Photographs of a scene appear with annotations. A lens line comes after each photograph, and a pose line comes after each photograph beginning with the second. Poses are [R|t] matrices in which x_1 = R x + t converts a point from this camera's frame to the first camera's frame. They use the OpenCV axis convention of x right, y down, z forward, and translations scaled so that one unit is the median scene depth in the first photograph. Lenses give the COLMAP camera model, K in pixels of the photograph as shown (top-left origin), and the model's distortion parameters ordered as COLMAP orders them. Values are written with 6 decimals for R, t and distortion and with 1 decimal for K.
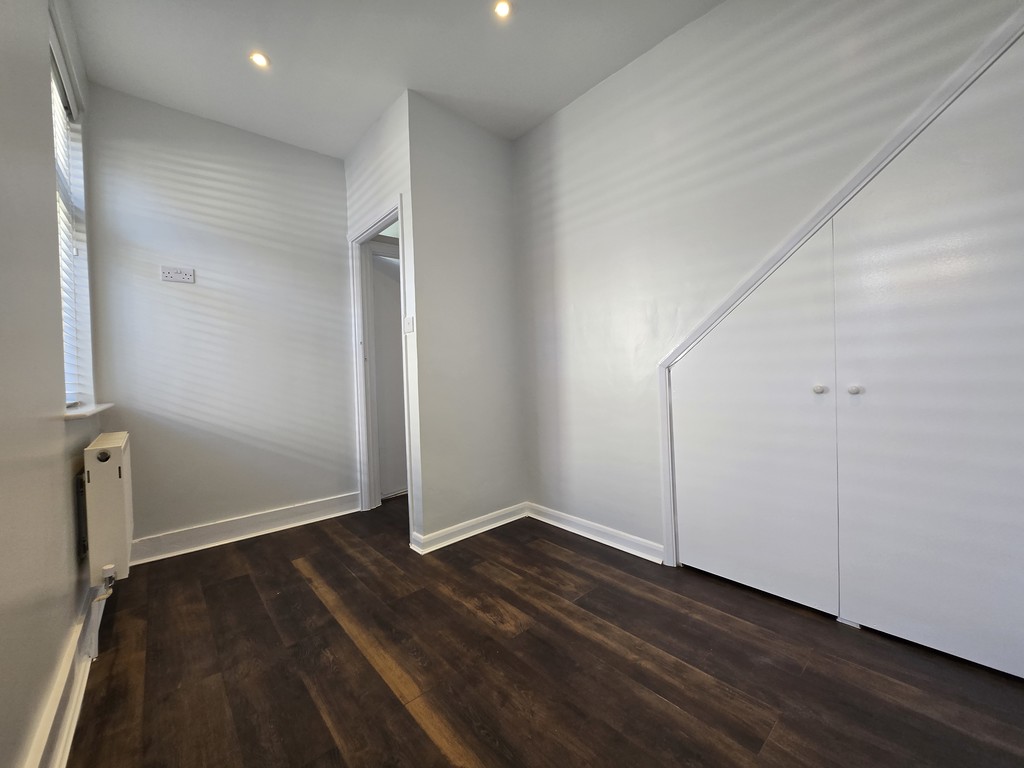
lens RADIAL K [[401.2, 0, 515.2], [0, 401.2, 381.9], [0, 0, 1]] dist [-0.001180, 0.000187]
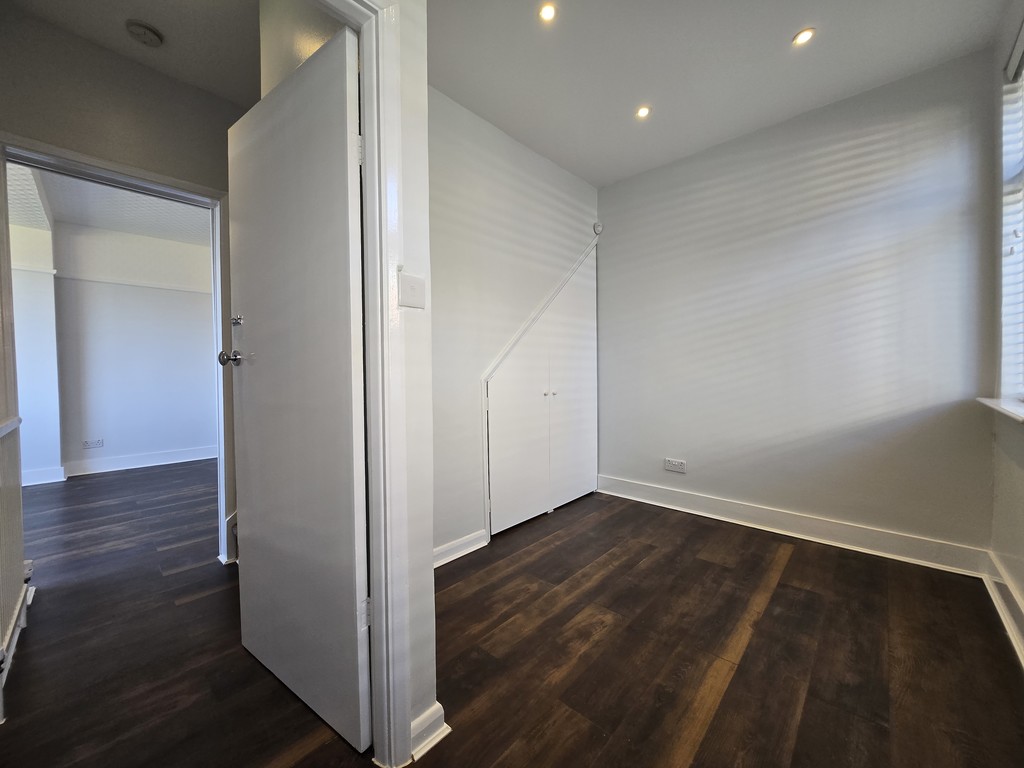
lens RADIAL K [[401.2, 0, 514.7], [0, 401.2, 377.4], [0, 0, 1]] dist [-0.001180, 0.000187]
pose [[-0.087364, 0.004755, 0.996165, -1.081326], [0.035180, 0.999380, -0.001685, -0.035112], [-0.995555, 0.034898, -0.087477, 1.344486]]
